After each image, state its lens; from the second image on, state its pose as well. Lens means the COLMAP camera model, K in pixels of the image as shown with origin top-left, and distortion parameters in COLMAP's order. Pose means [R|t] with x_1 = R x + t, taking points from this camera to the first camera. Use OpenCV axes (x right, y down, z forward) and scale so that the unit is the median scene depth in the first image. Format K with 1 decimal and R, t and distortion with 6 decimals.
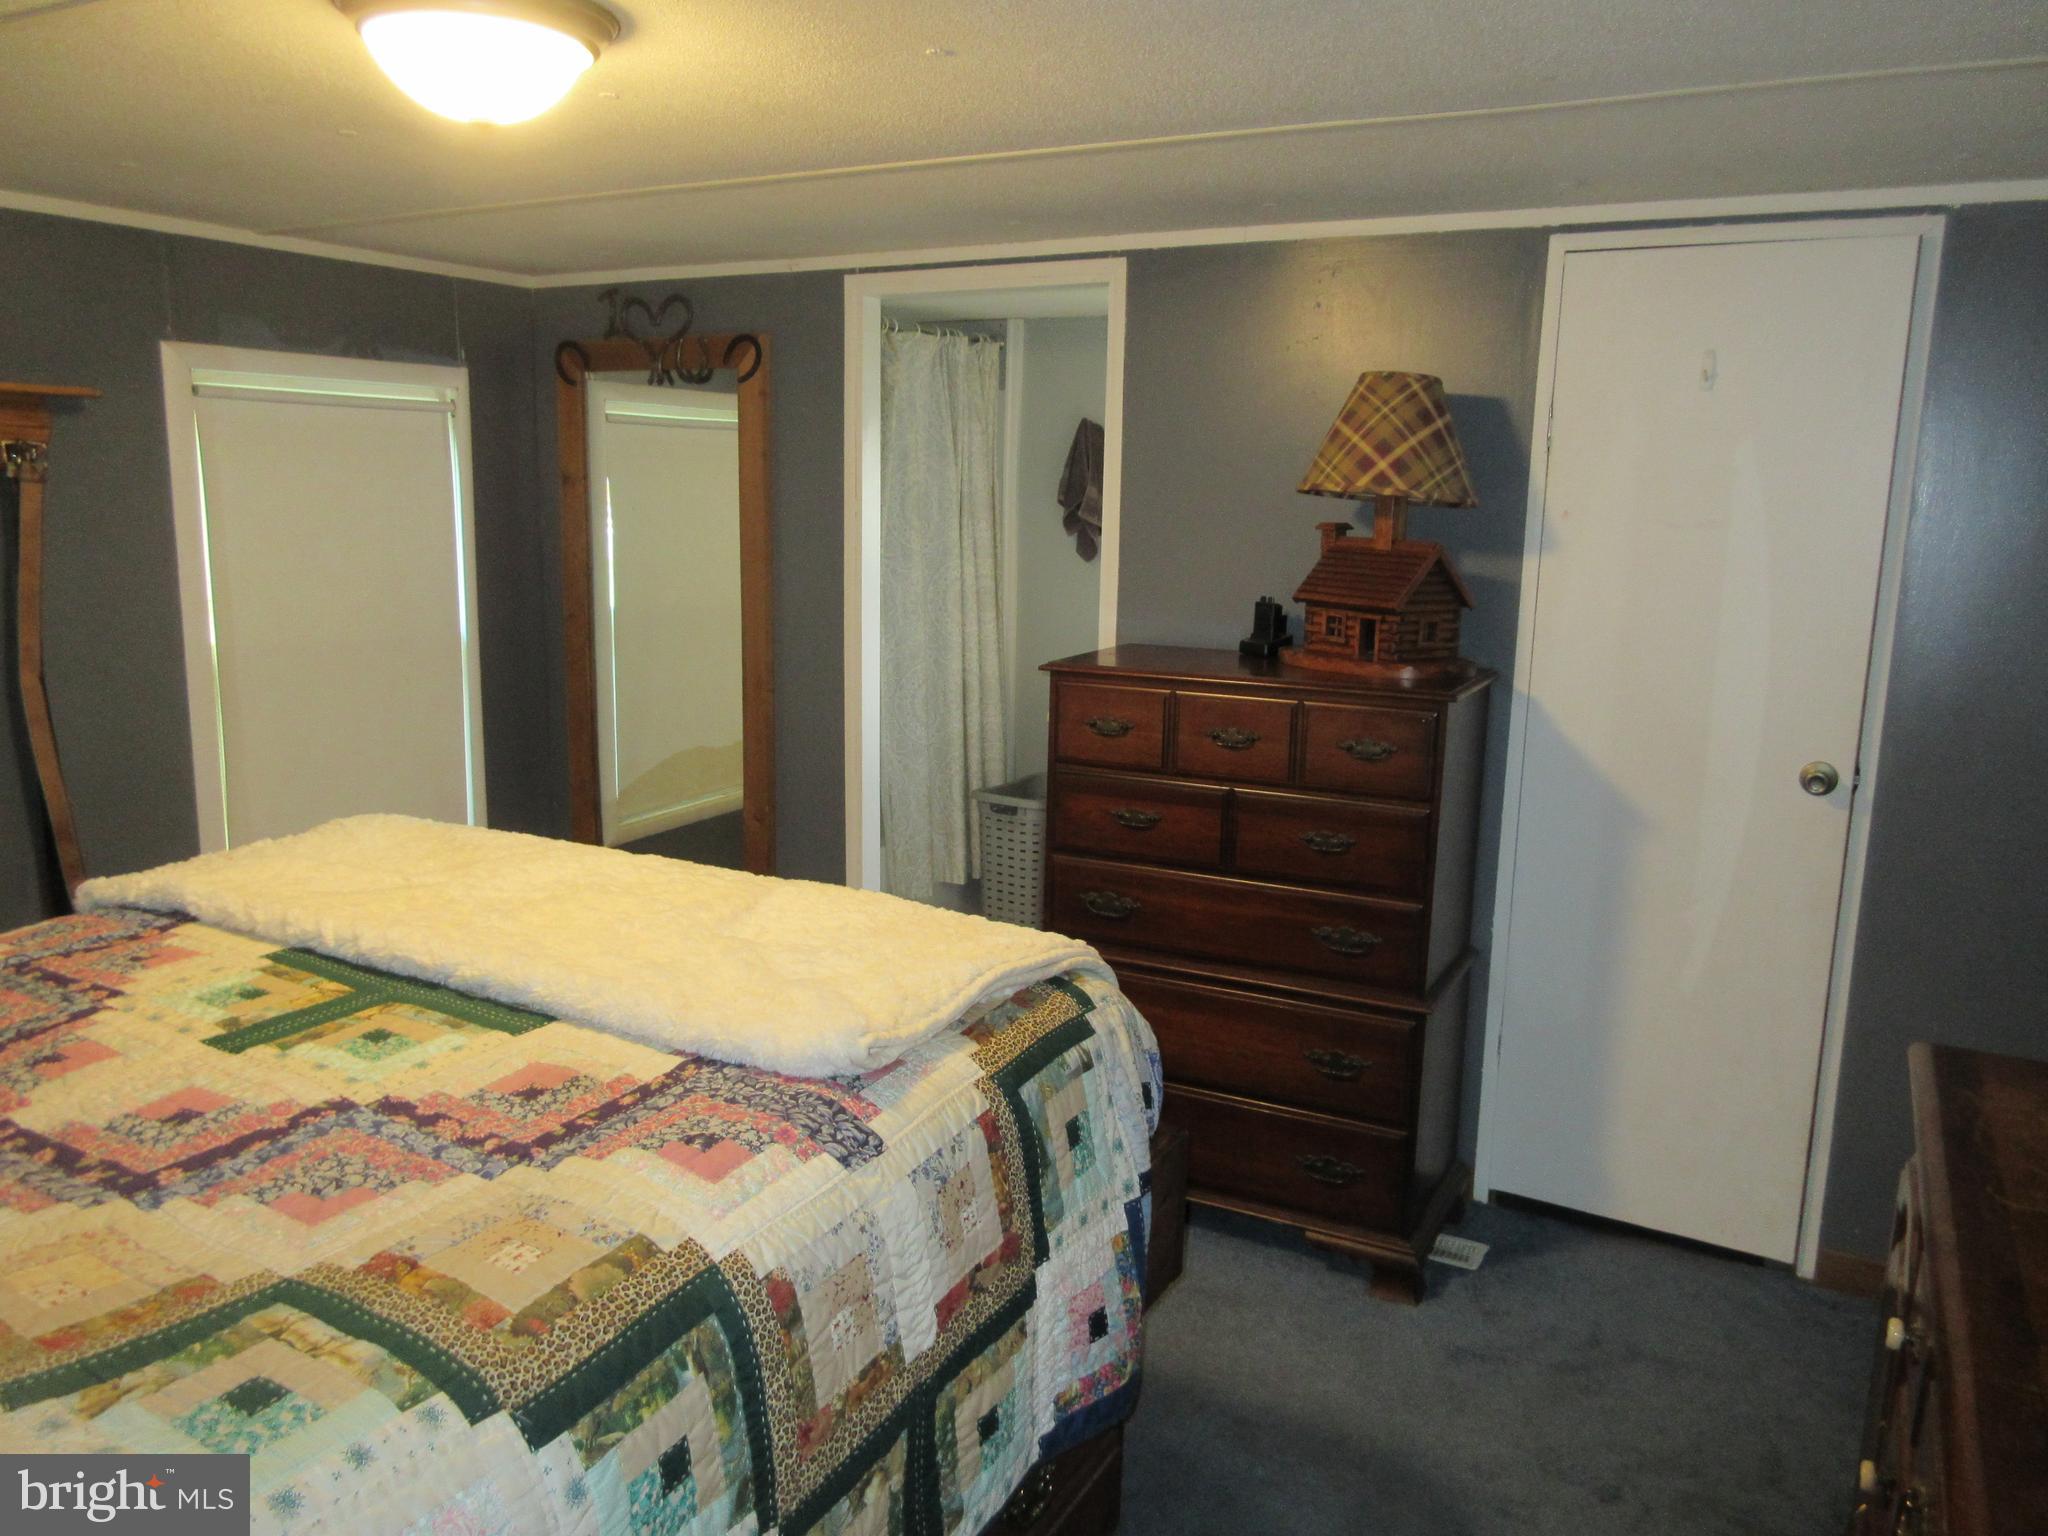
lens RADIAL K [[1527.3, 0, 1011.1], [0, 1527.3, 767.8], [0, 0, 1]] dist [-0.009540, 0.010013]
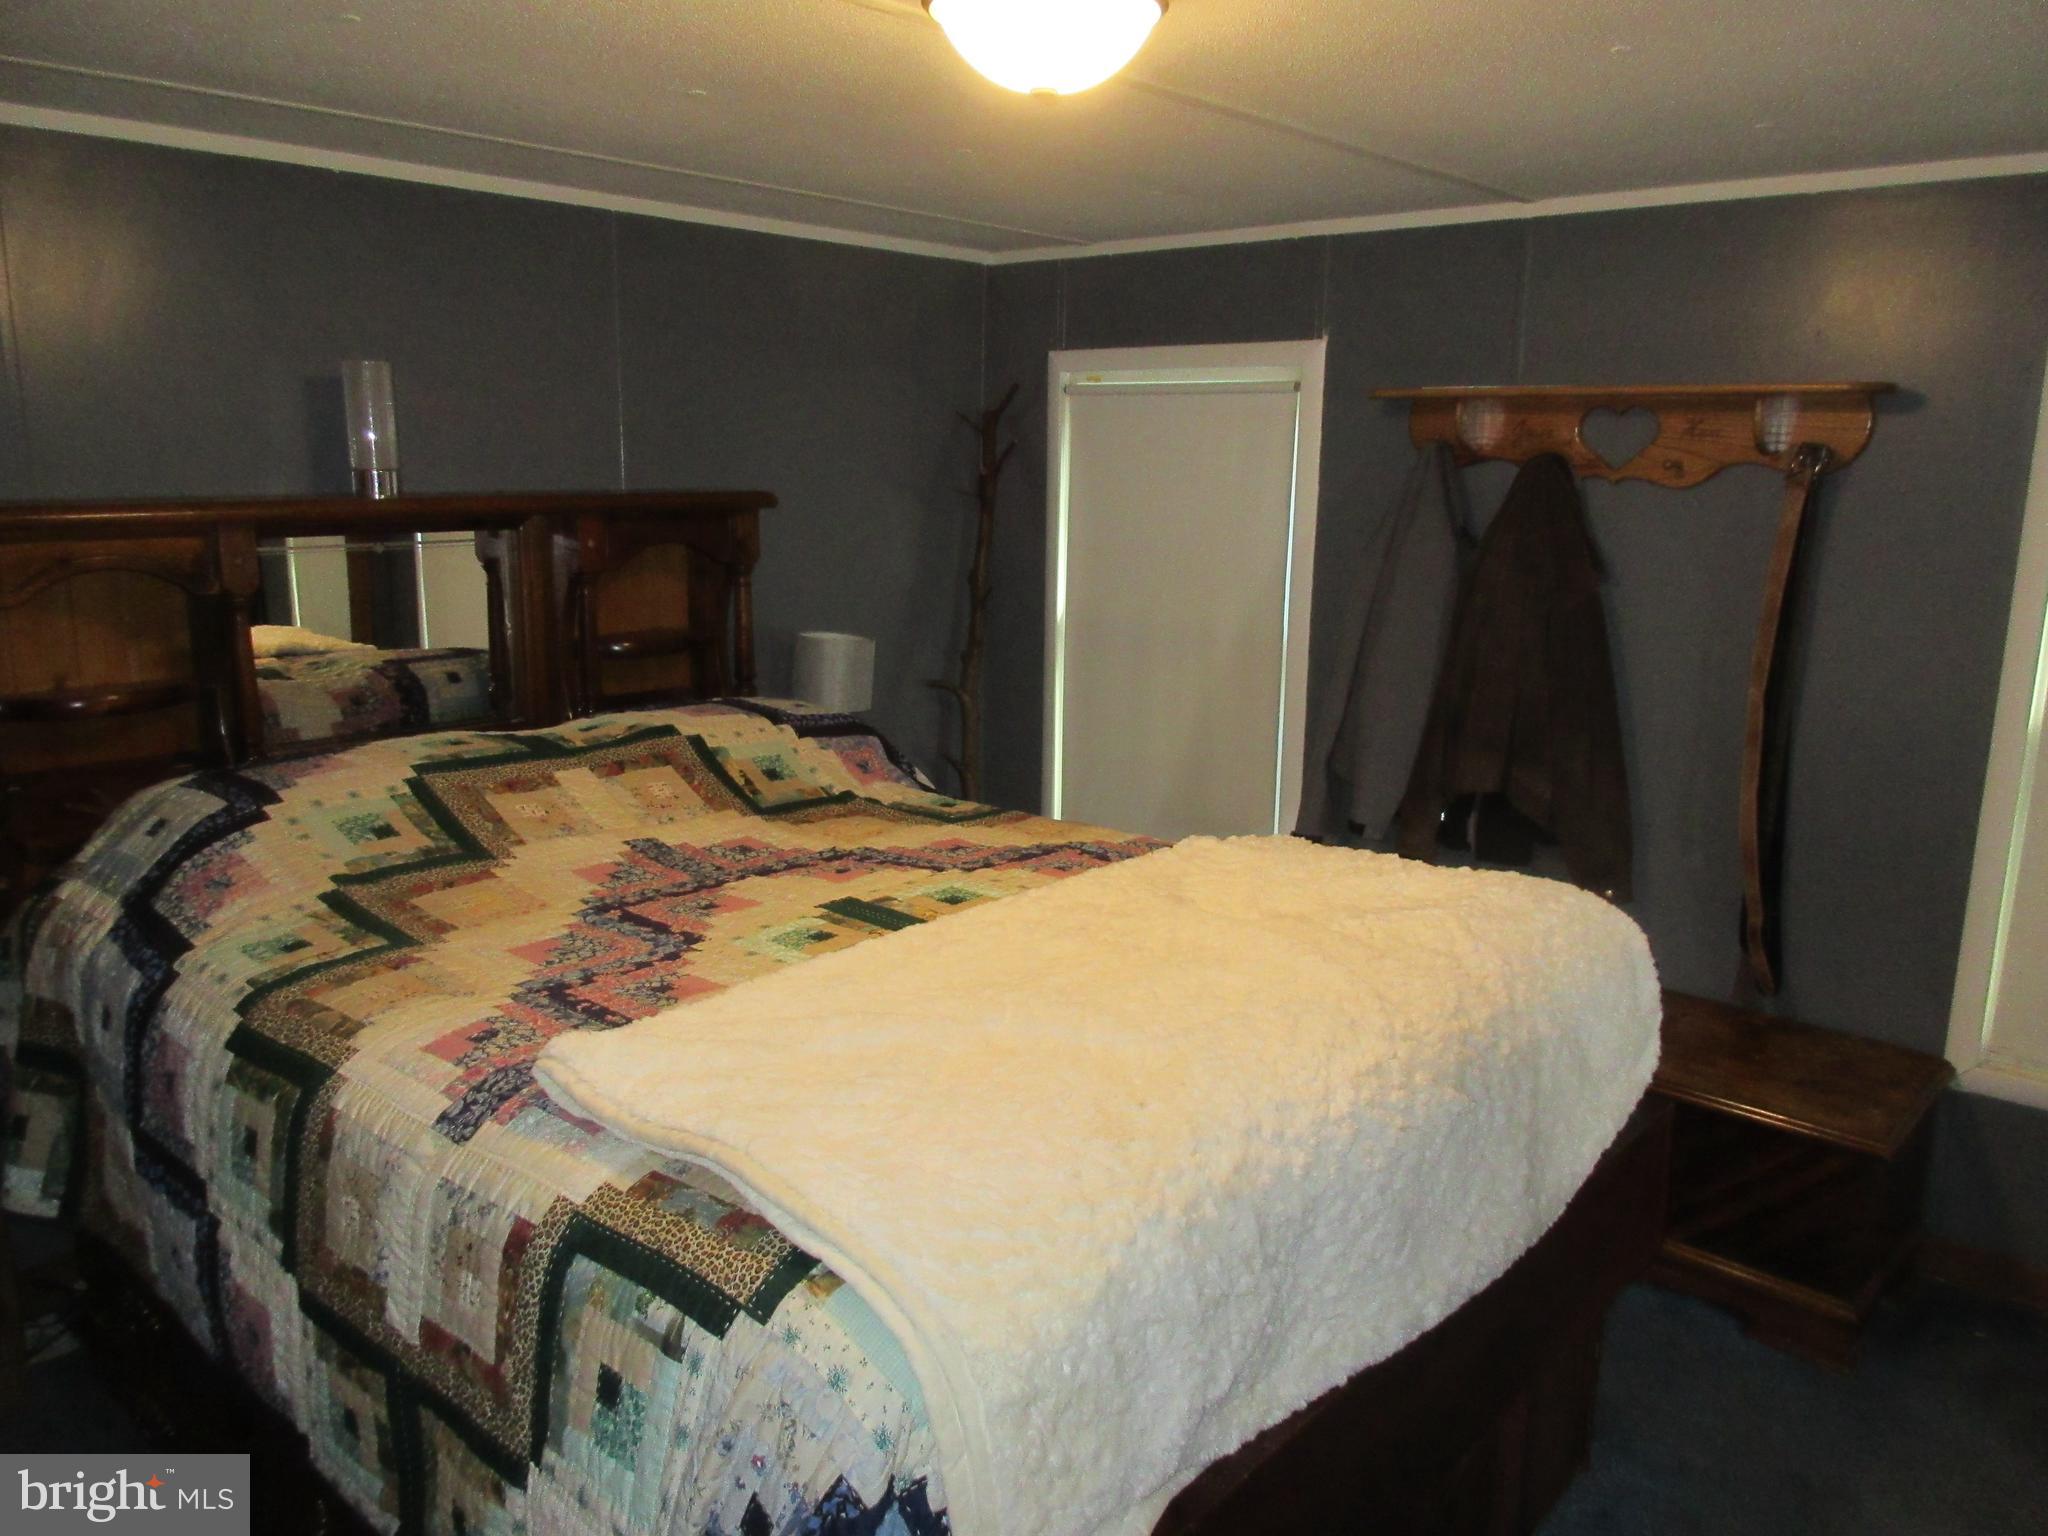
lens RADIAL K [[1527.3, 0, 1010.0], [0, 1527.3, 768.8], [0, 0, 1]] dist [-0.009540, 0.010013]
pose [[-0.221217, 0.180100, -0.958450, 0.730451], [-0.195936, 0.954551, 0.224591, -0.267269], [0.955339, 0.237478, -0.175875, 1.446662]]
